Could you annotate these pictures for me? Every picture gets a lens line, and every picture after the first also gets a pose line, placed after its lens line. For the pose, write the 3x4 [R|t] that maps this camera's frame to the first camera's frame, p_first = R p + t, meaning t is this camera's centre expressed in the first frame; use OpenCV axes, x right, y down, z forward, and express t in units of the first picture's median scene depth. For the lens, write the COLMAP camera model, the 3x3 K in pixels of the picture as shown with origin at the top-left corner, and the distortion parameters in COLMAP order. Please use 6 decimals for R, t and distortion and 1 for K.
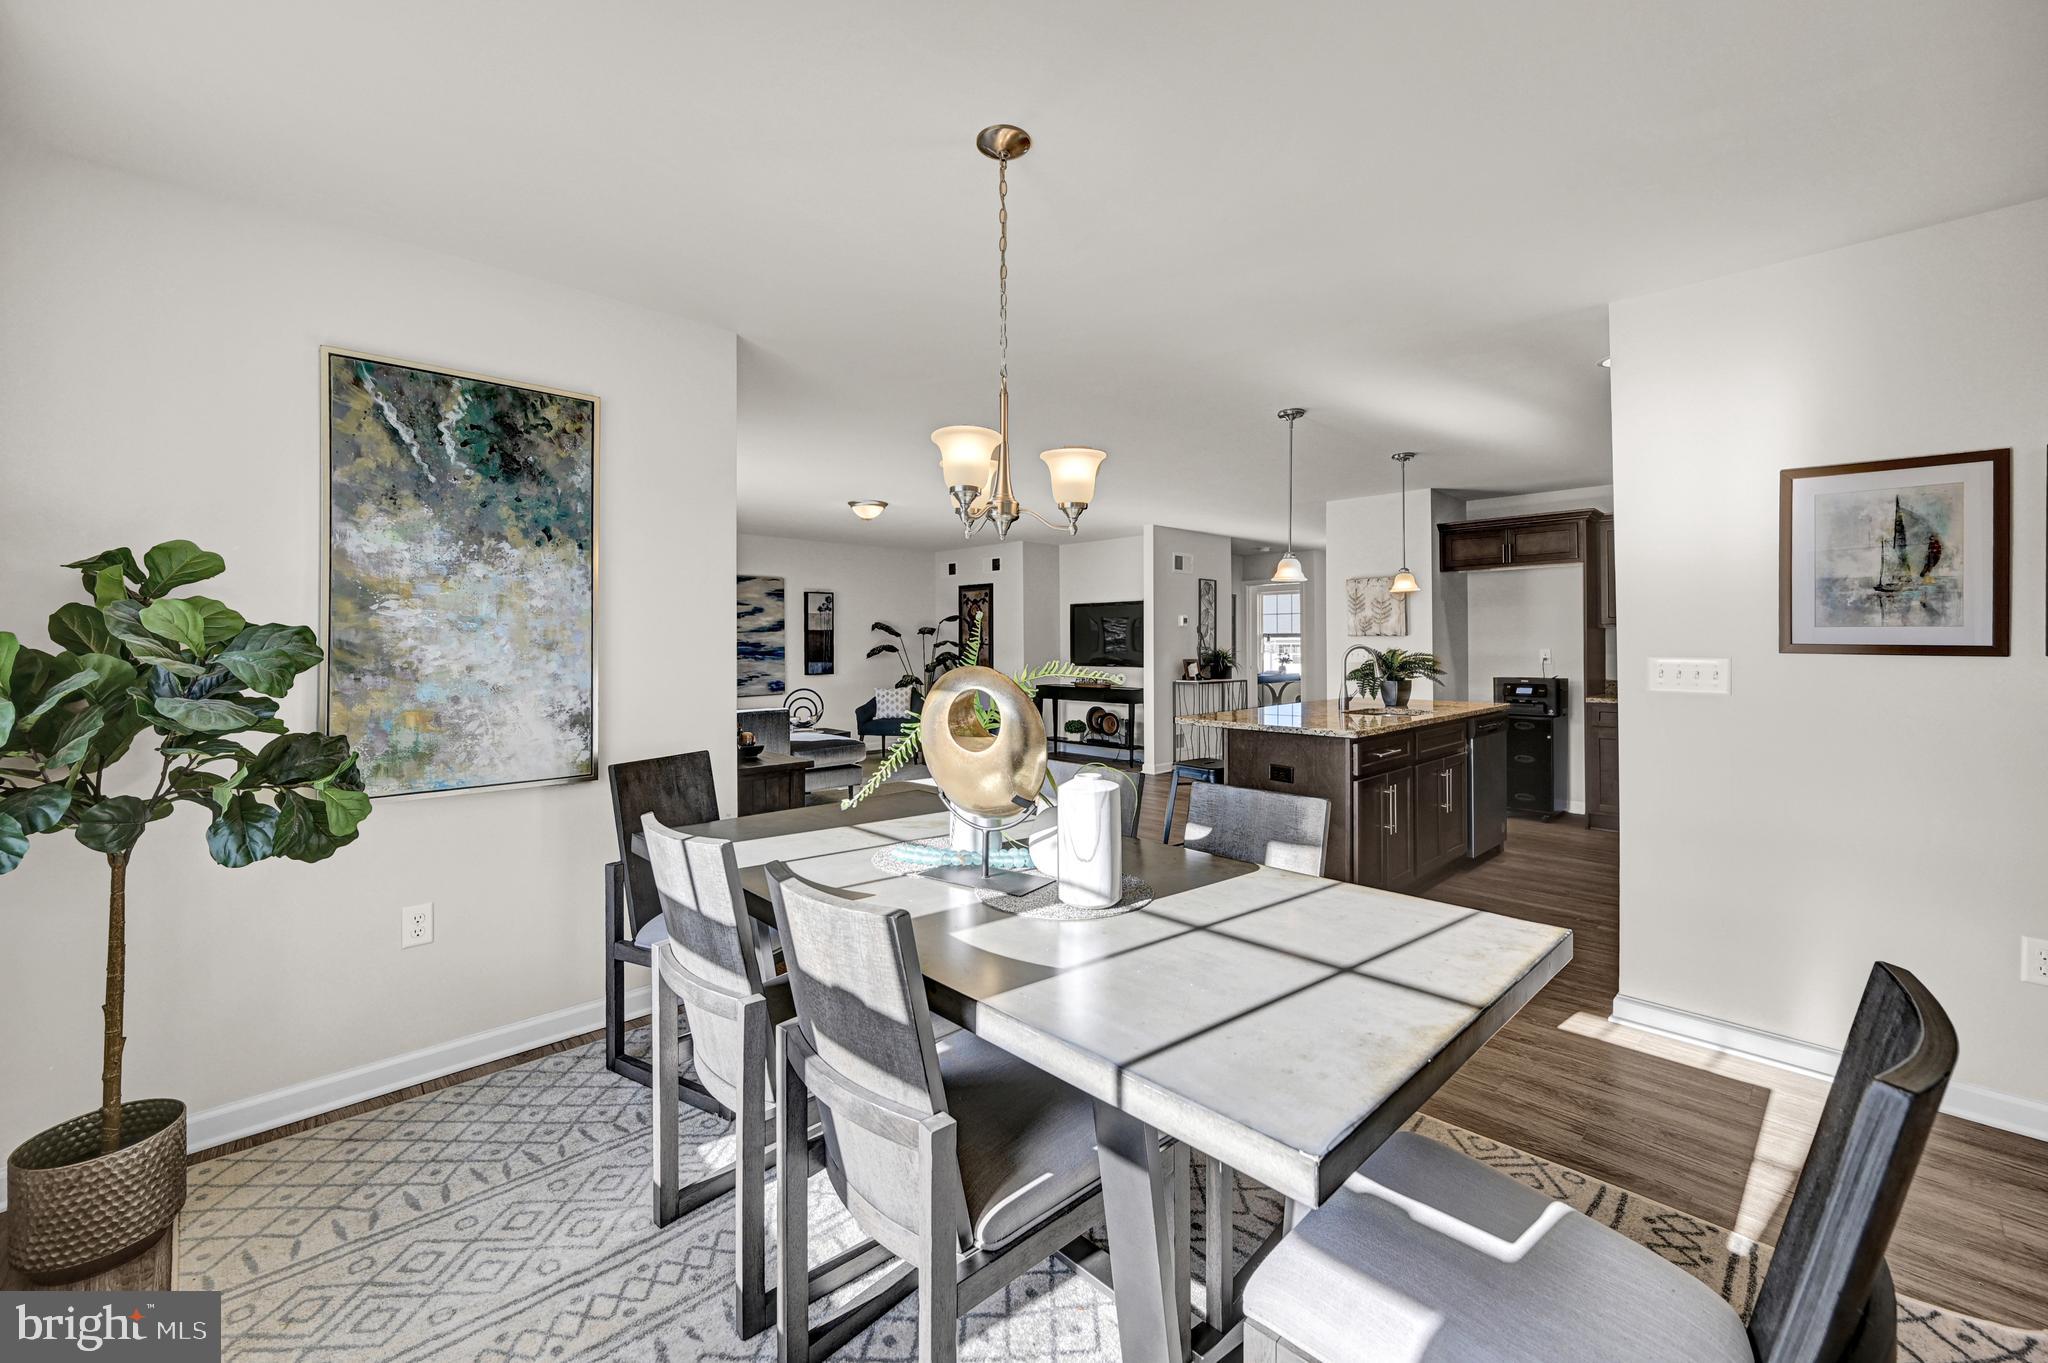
lens RADIAL K [[823.9, 0, 1014.1], [0, 823.9, 637.5], [0, 0, 1]] dist [-0.000062, 0.000063]
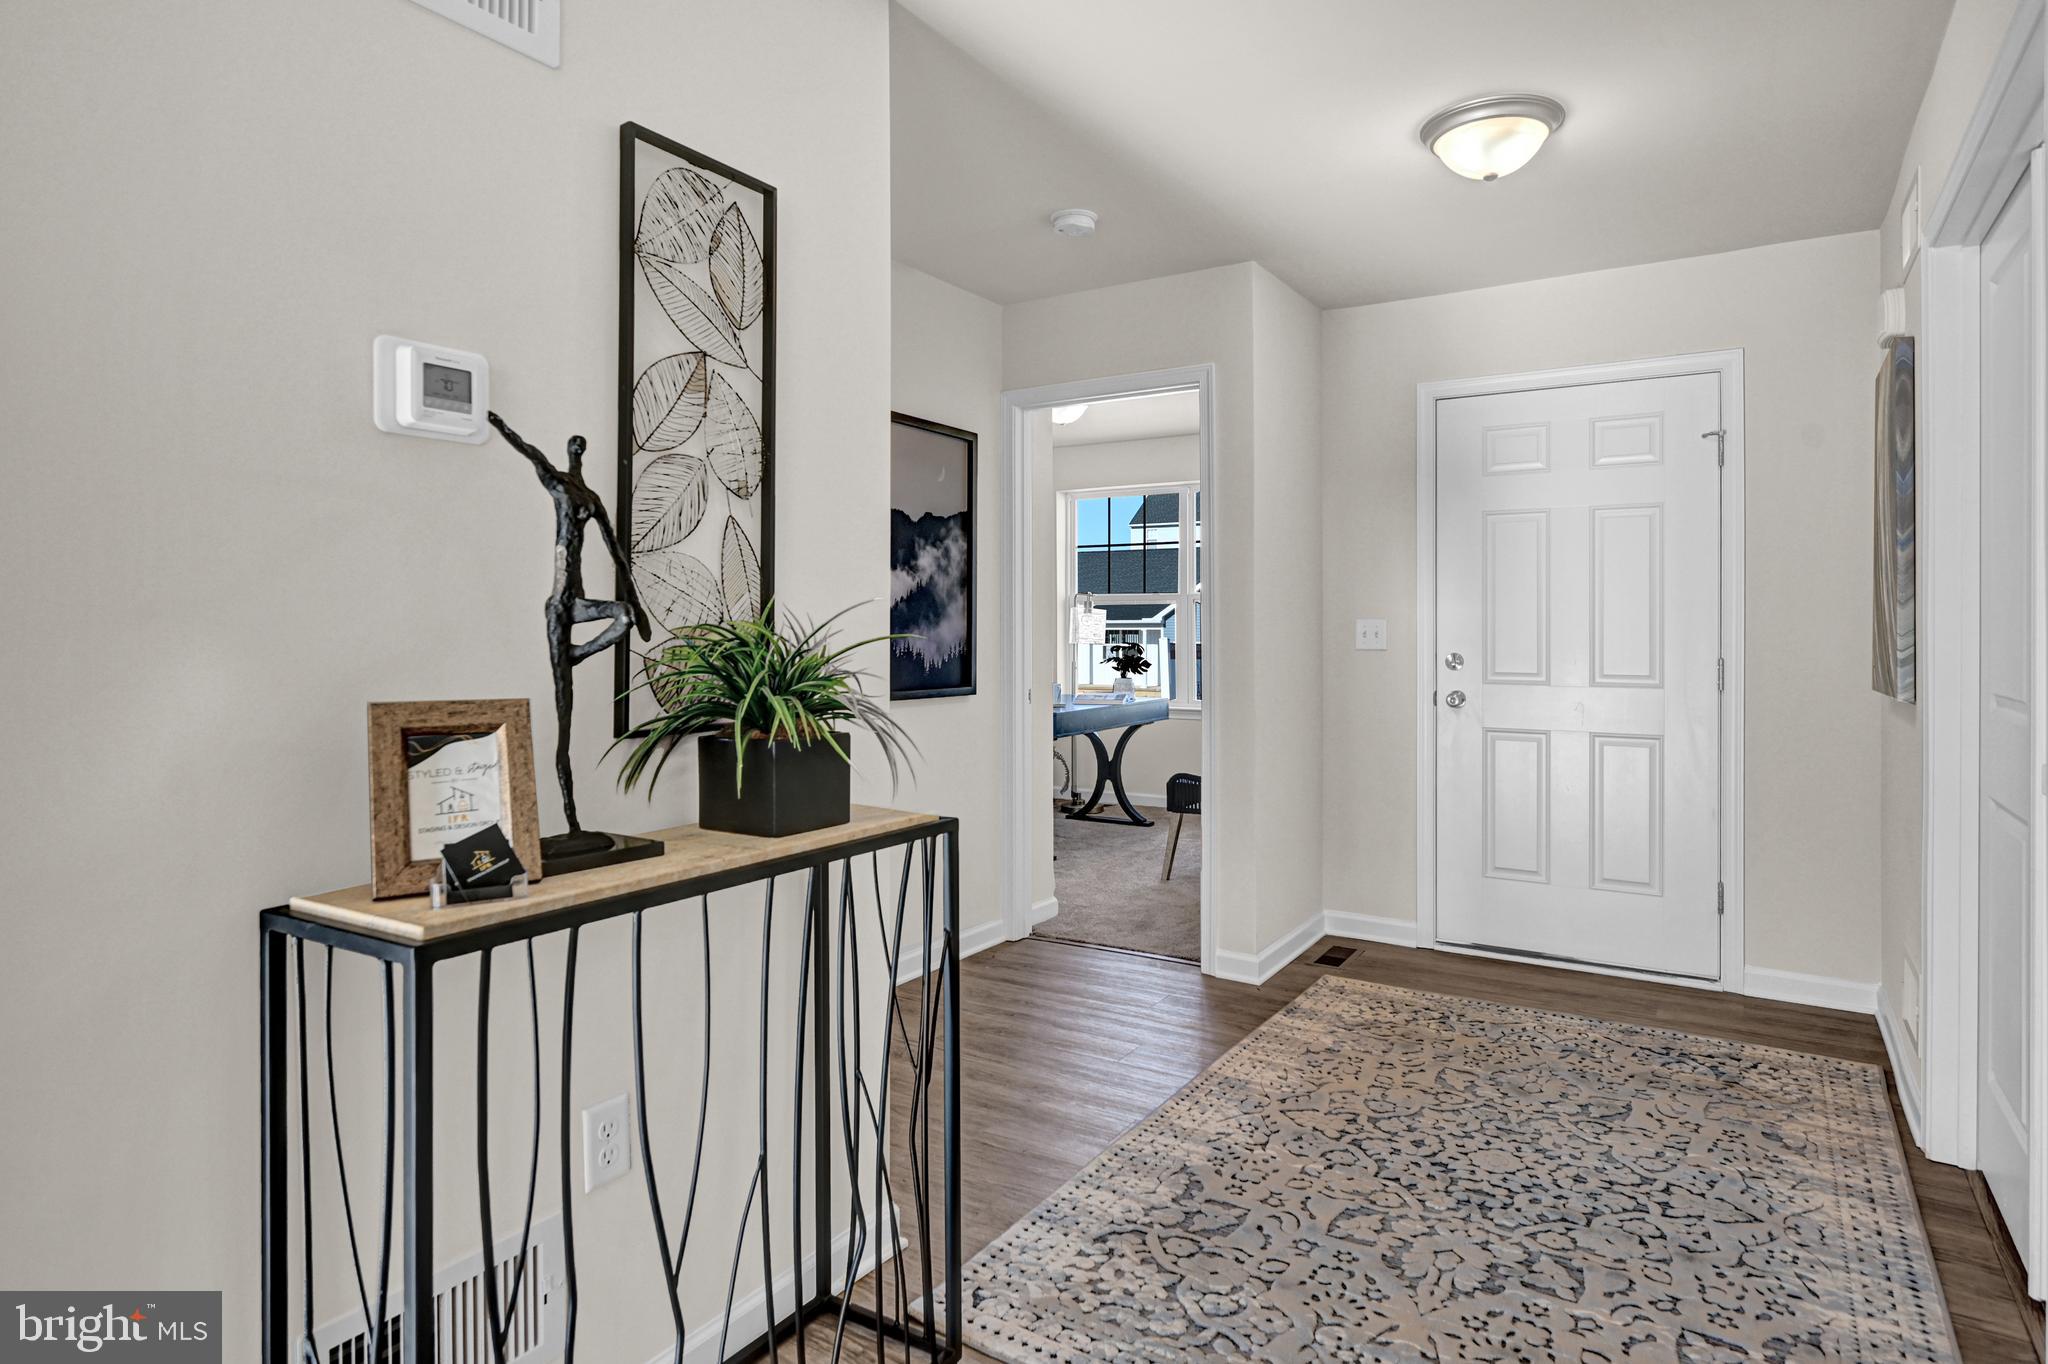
lens RADIAL K [[1149.2, 0, 1027.5], [0, 1149.2, 620.4], [0, 0, 1]] dist [-0.003955, 0.000108]
pose [[0.969210, 0.002731, 0.246222, 0.236816], [-0.003312, 0.999993, 0.001947, 0.013002], [-0.246215, -0.002702, 0.969211, 0.770087]]
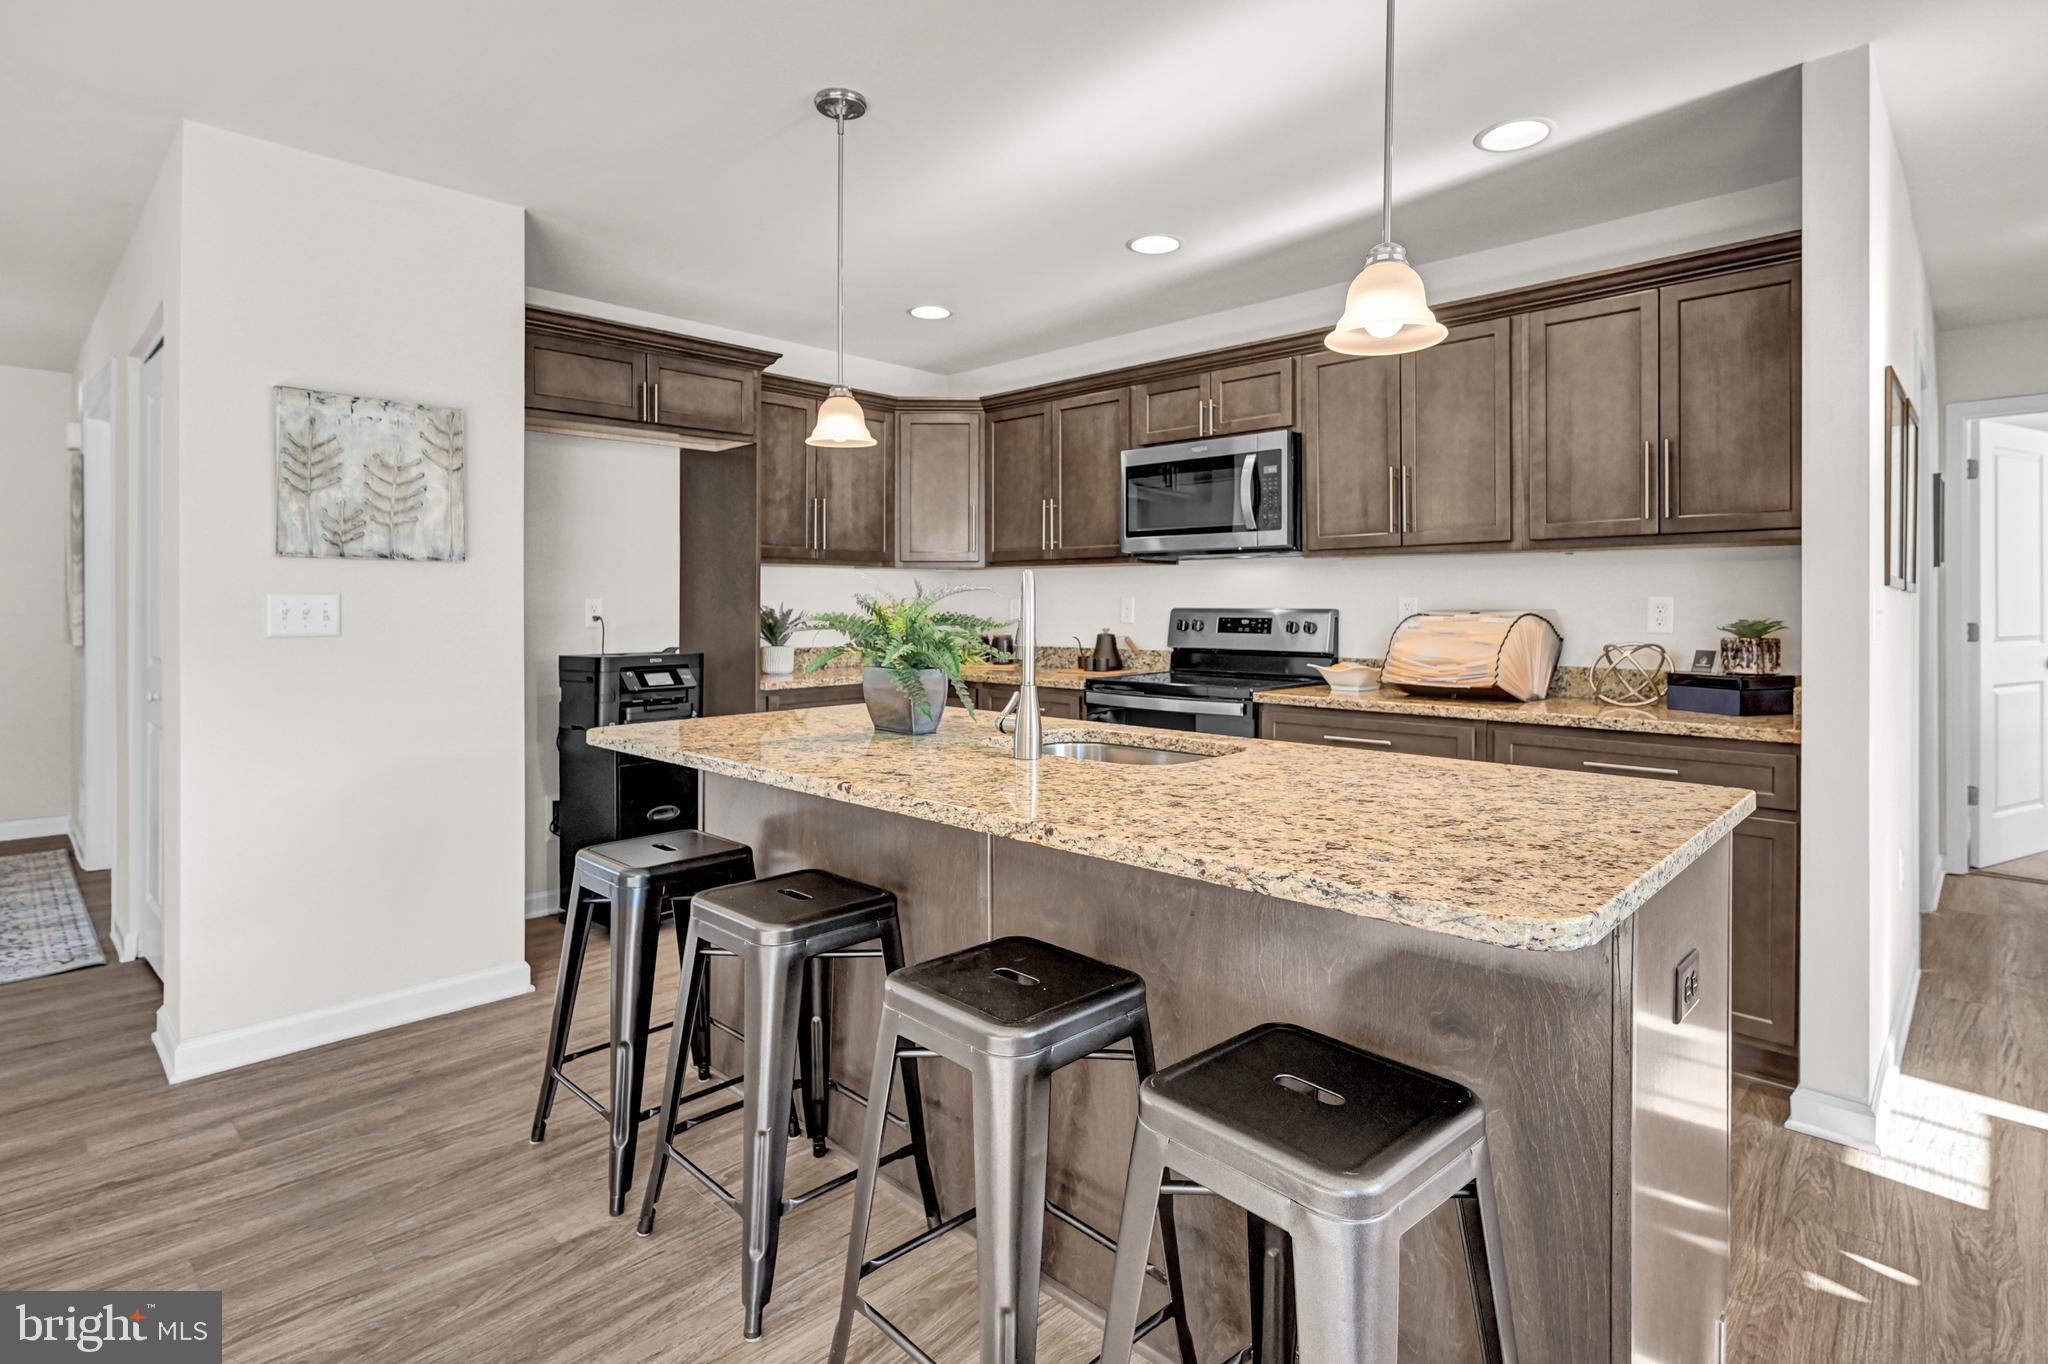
lens RADIAL K [[1017.7, 0, 1036.4], [0, 1017.7, 604.9], [0, 0, 1]] dist [-0.001626, -0.000609]
pose [[-0.047474, 0.001659, 0.998871, -0.012282], [-0.004760, 0.999987, -0.001887, 0.012463], [-0.998861, -0.004845, -0.047465, 0.534941]]
